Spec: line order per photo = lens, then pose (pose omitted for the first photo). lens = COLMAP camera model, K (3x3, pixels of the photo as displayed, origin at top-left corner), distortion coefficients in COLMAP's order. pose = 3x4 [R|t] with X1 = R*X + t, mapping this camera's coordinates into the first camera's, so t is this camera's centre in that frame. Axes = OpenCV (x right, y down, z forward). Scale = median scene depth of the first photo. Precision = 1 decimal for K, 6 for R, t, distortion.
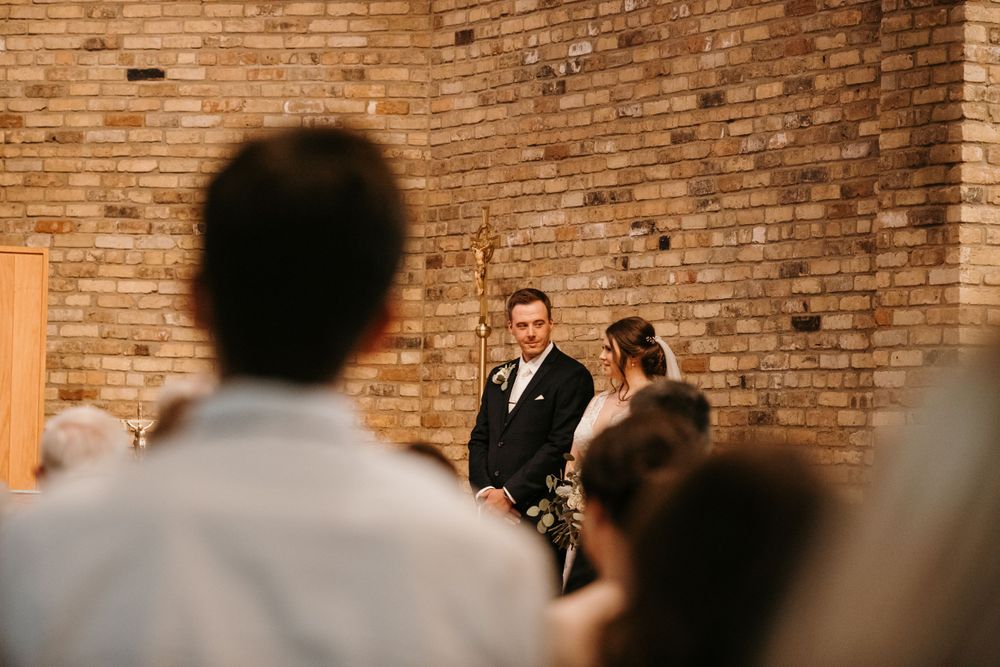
lens RADIAL K [[3762.5, 0, 500.0], [0, 3762.5, 333.5], [0, 0, 1]] dist [0.238038, -1.231430]
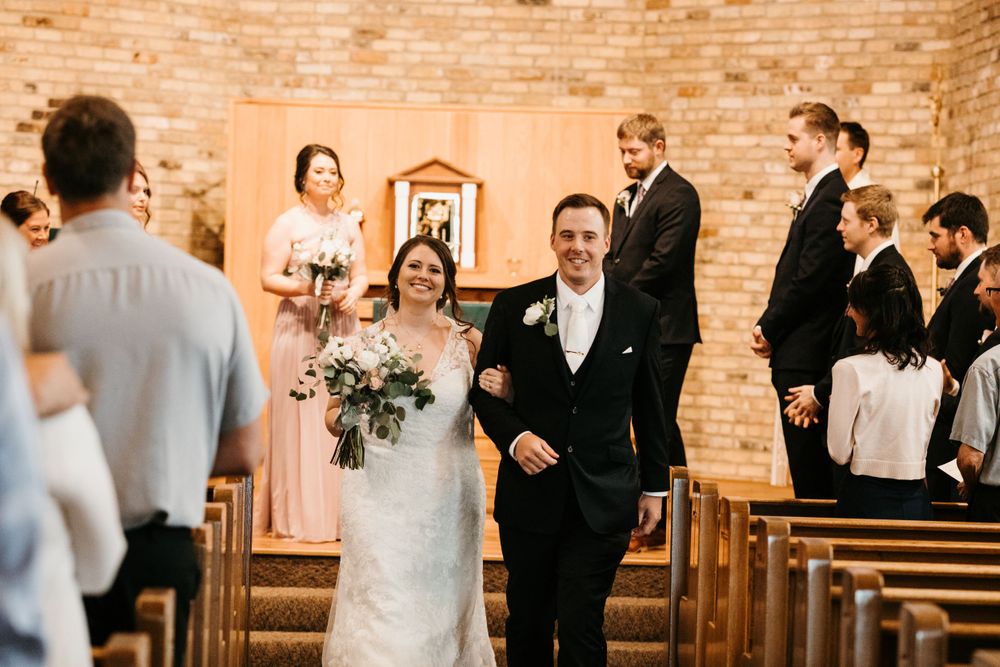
lens RADIAL K [[3762.5, 0, 500.0], [0, 3762.5, 333.5], [0, 0, 1]] dist [0.238038, -1.231430]
pose [[0.893145, 0.005857, -0.449731, 0.364505], [0.008489, 0.999518, 0.029877, 0.011929], [0.449689, -0.030502, 0.892664, -0.085389]]
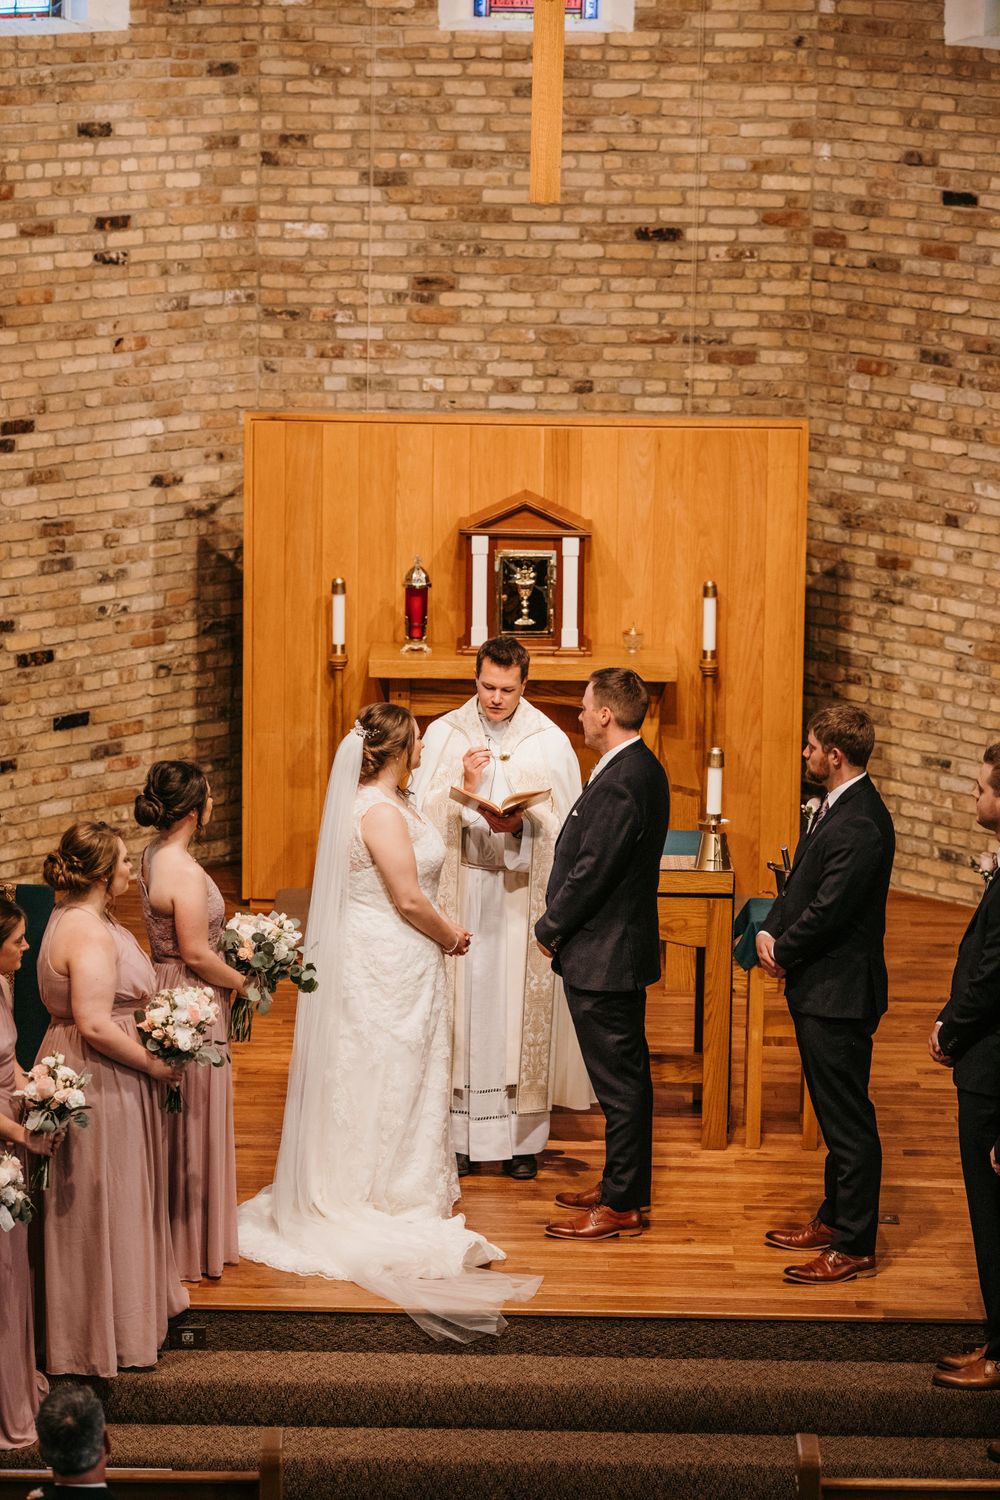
lens RADIAL K [[5643.8, 0, 500.0], [0, 5643.8, 750.0], [0, 0, 1]] dist [0.238038, -1.231430]
pose [[0.879857, 0.073543, -0.469513, 0.426560], [0.021559, 0.980760, 0.194024, -0.197816], [0.474749, -0.180835, 0.861343, -0.176041]]
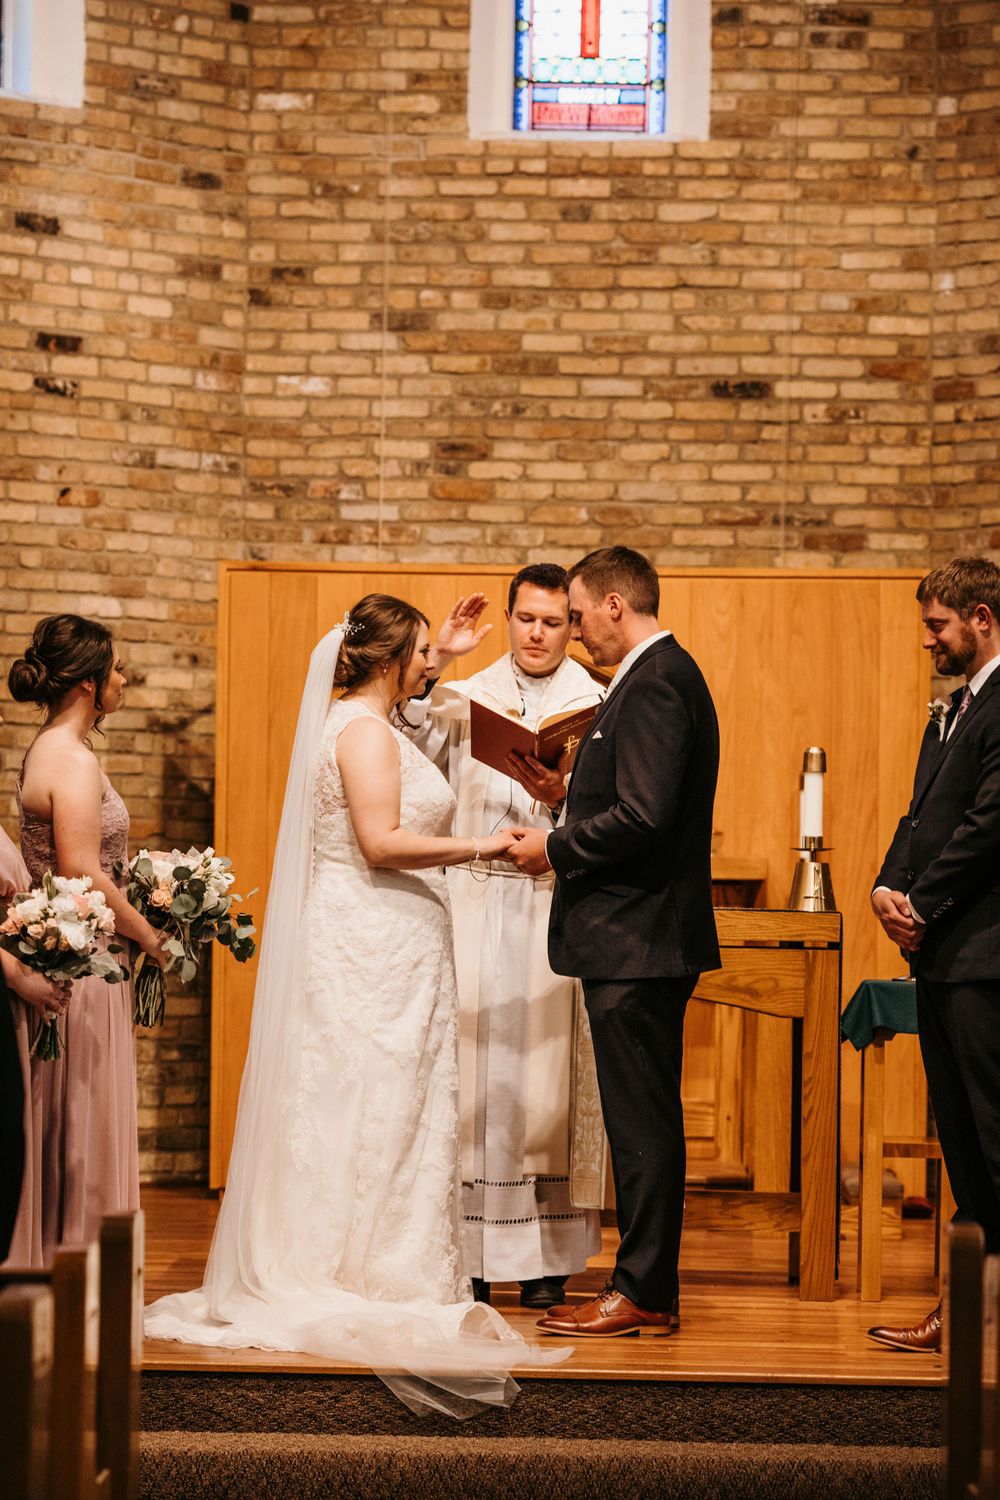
lens RADIAL K [[5643.8, 0, 500.0], [0, 5643.8, 750.0], [0, 0, 1]] dist [0.238038, -1.231430]
pose [[0.870876, -0.022509, -0.490988, 0.311023], [0.022213, 0.999733, -0.006433, 0.015047], [0.491001, -0.005304, 0.871143, 0.052480]]
